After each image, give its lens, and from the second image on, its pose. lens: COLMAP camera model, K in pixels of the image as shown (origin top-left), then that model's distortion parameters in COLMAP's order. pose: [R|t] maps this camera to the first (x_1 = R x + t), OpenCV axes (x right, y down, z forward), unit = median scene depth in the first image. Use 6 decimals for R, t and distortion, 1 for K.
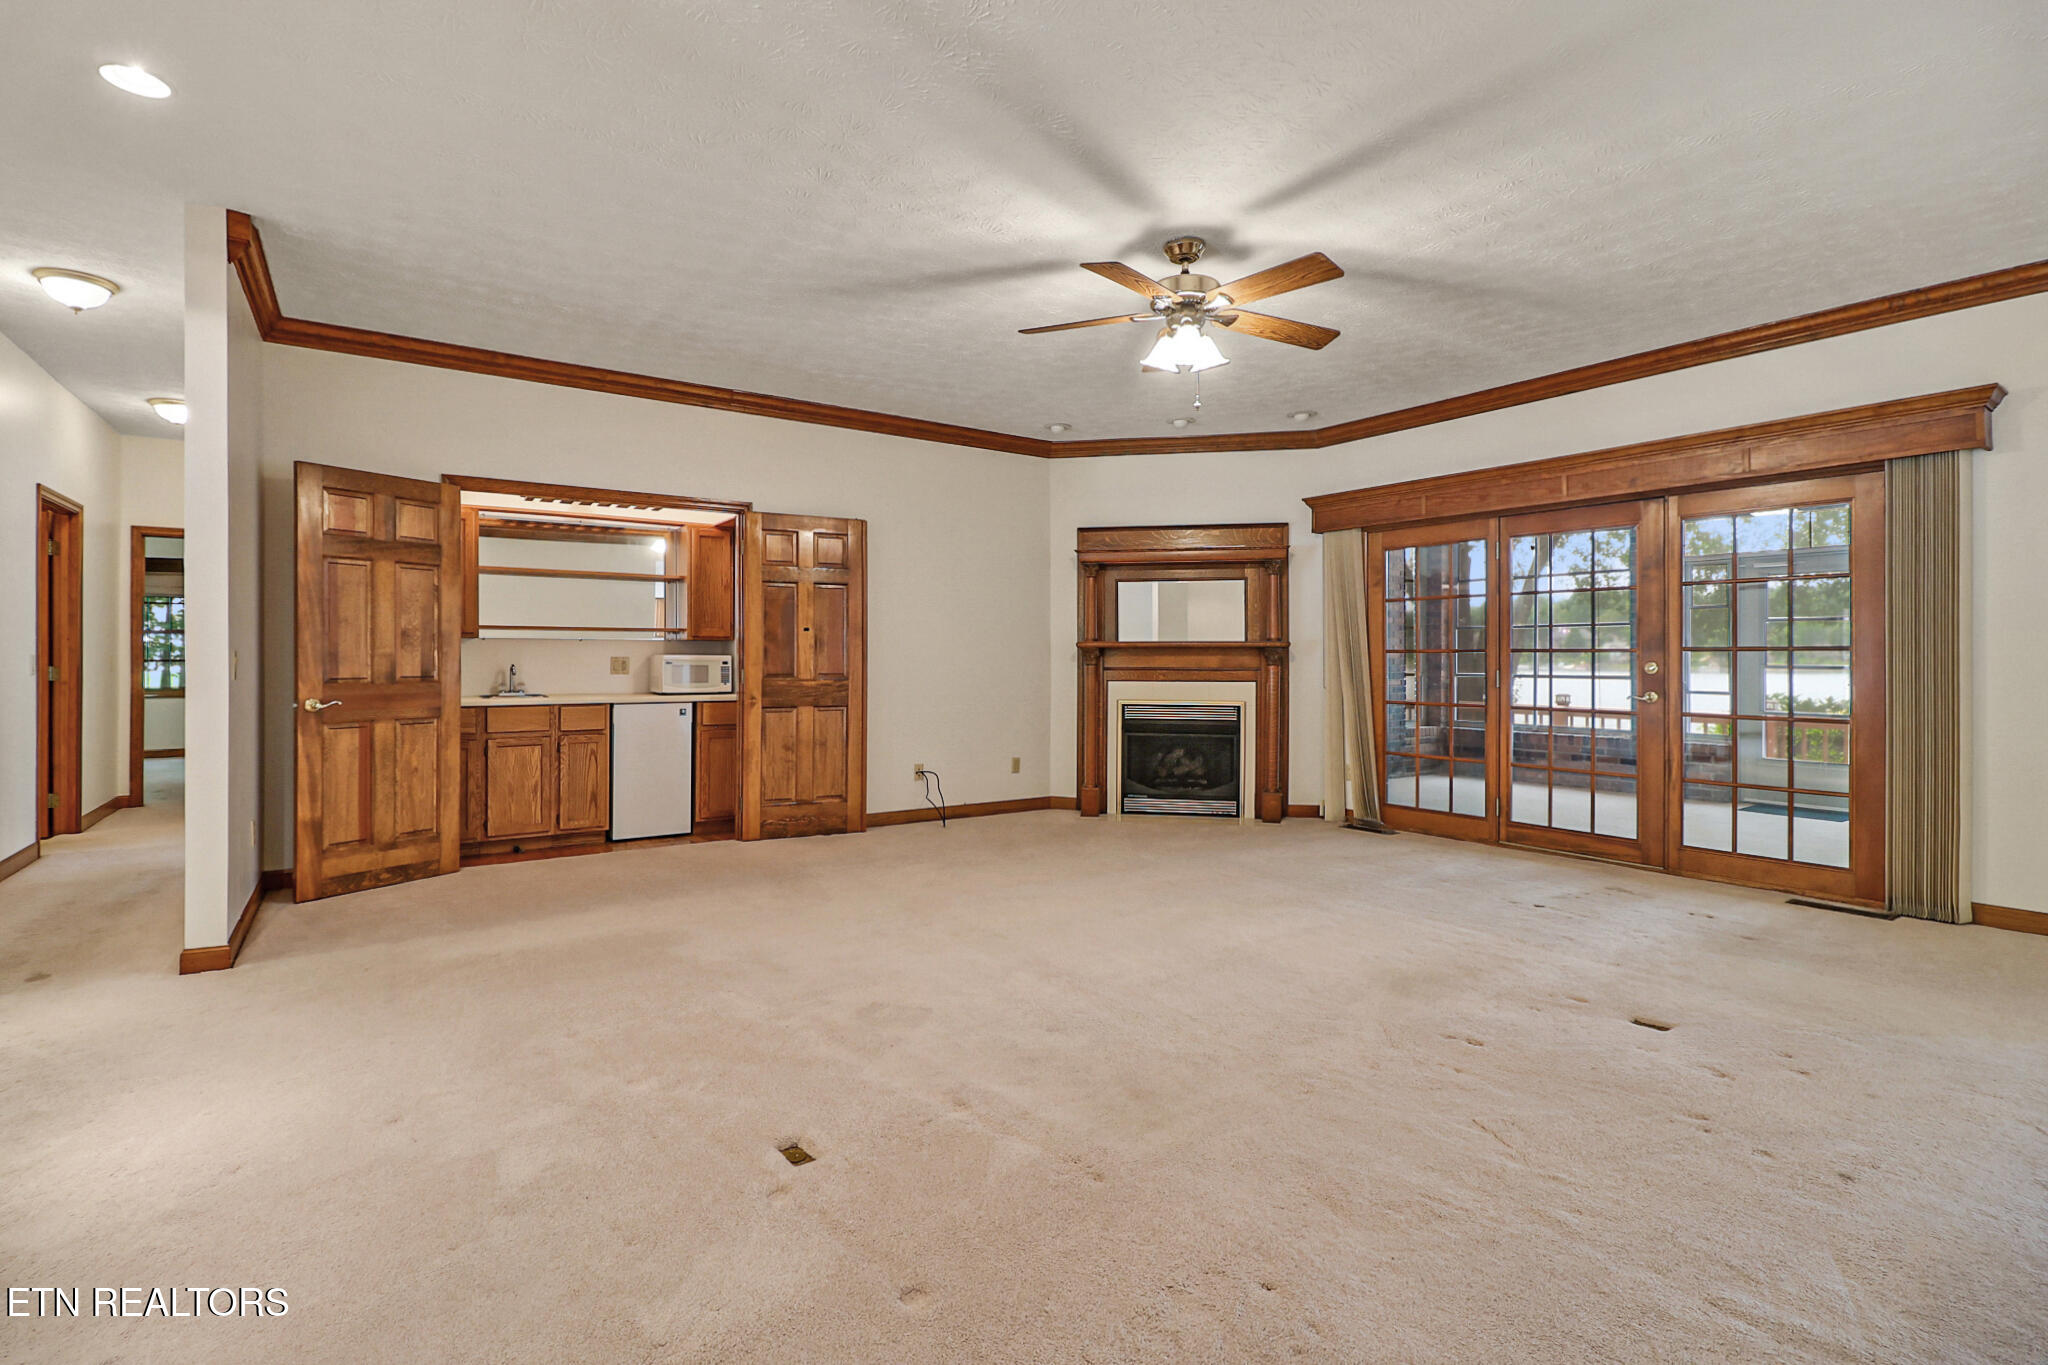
lens RADIAL K [[959.2, 0, 1026.3], [0, 959.2, 659.5], [0, 0, 1]] dist [-0.003036, -0.000538]
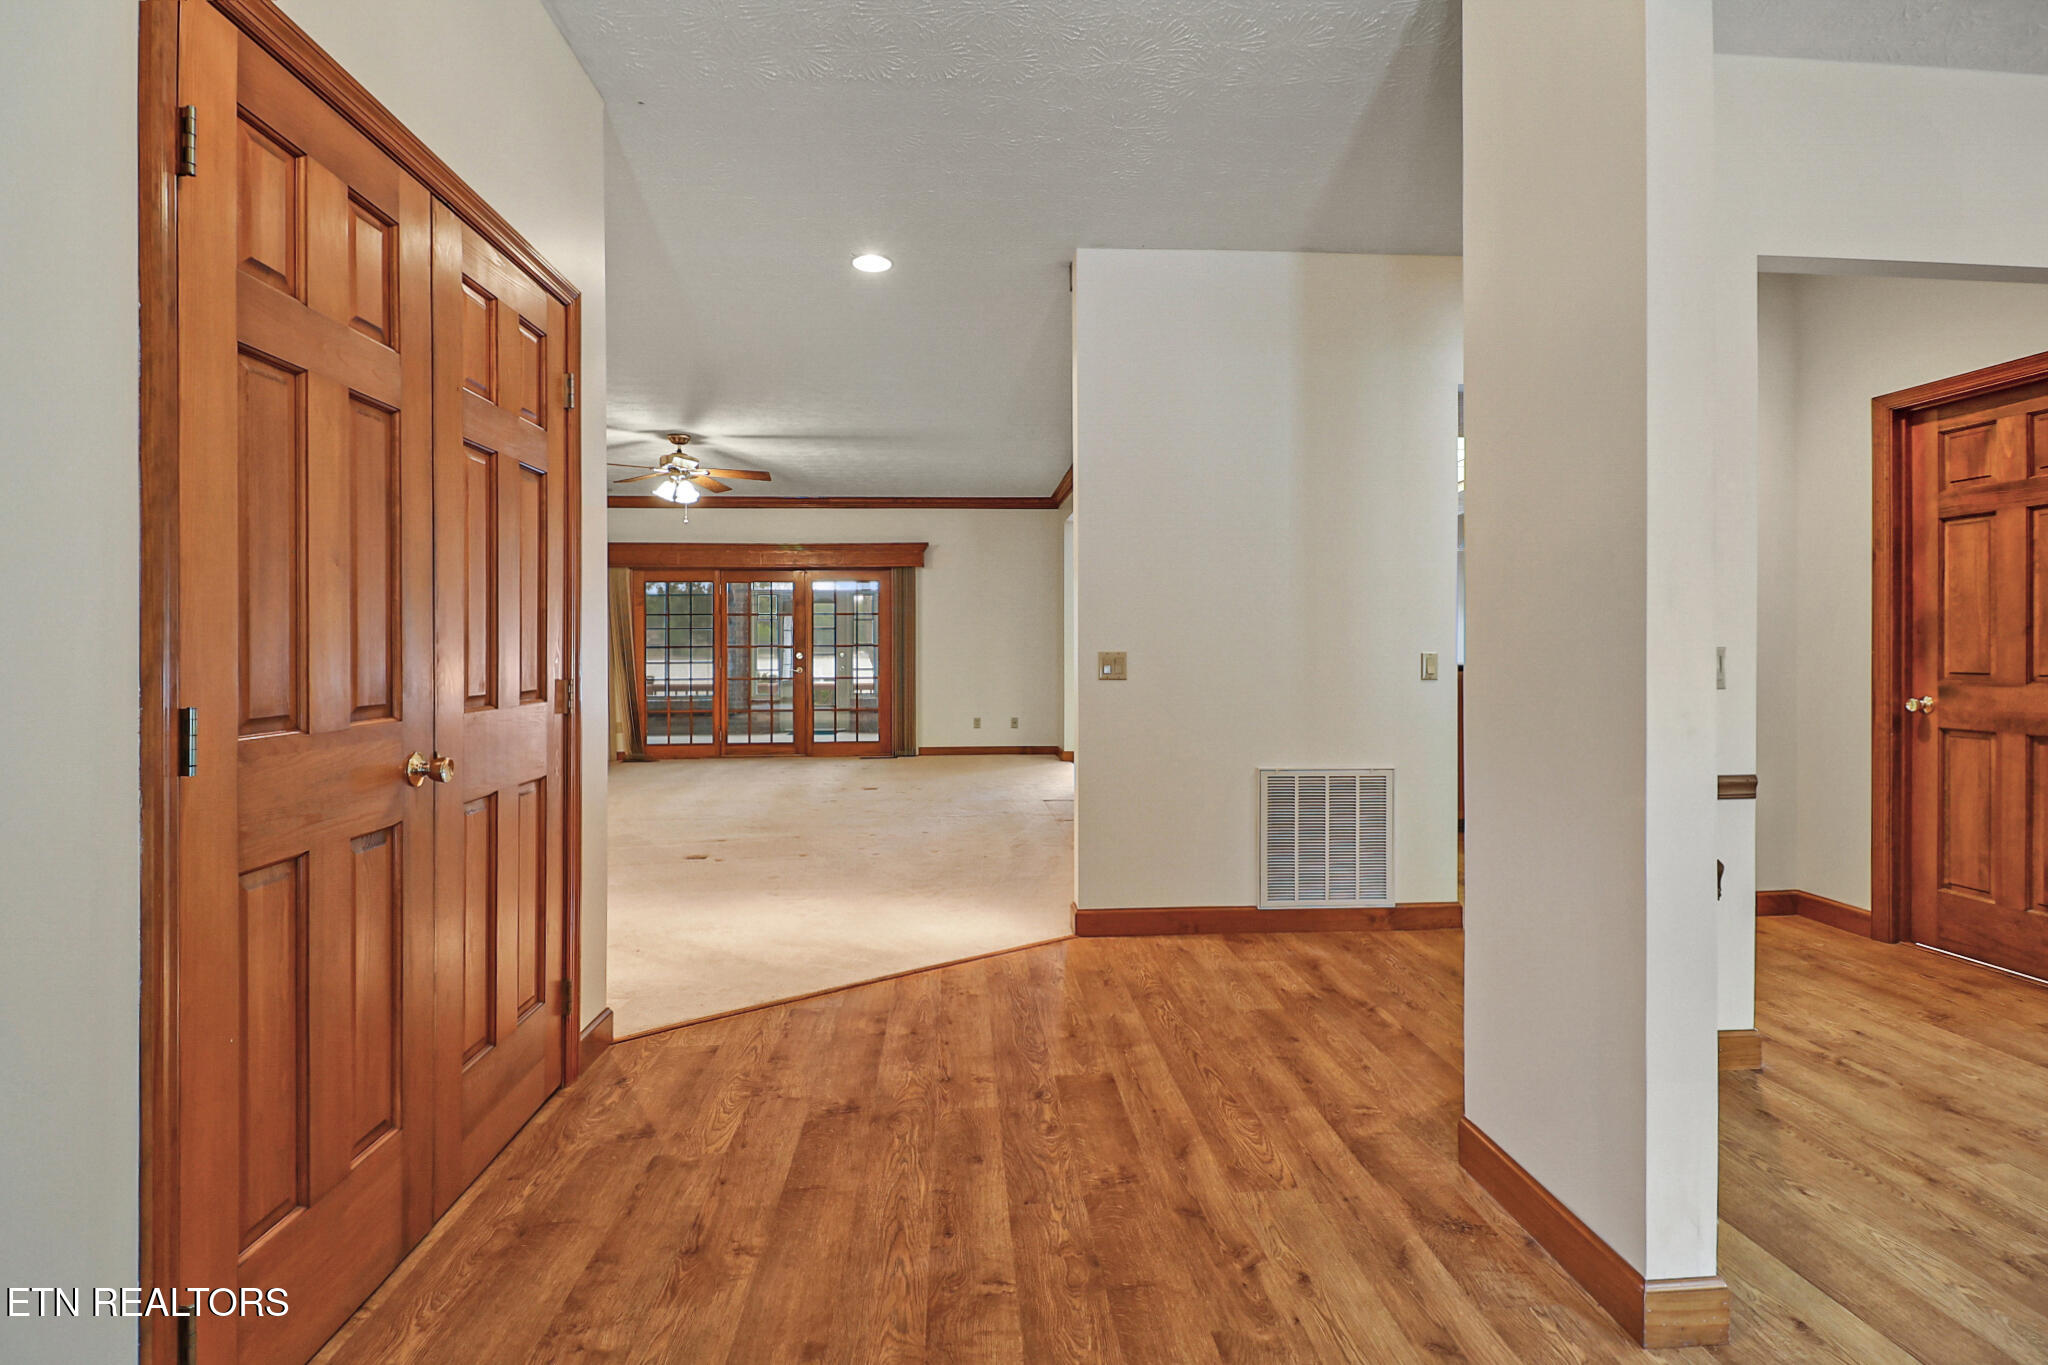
lens RADIAL K [[959.2, 0, 1022.1], [0, 959.2, 667.4], [0, 0, 1]] dist [-0.003036, -0.000538]
pose [[0.501173, -0.015302, 0.865212, -0.843729], [0.001419, 0.999857, 0.016861, 0.000167], [-0.865346, -0.007223, 0.501123, -0.400394]]
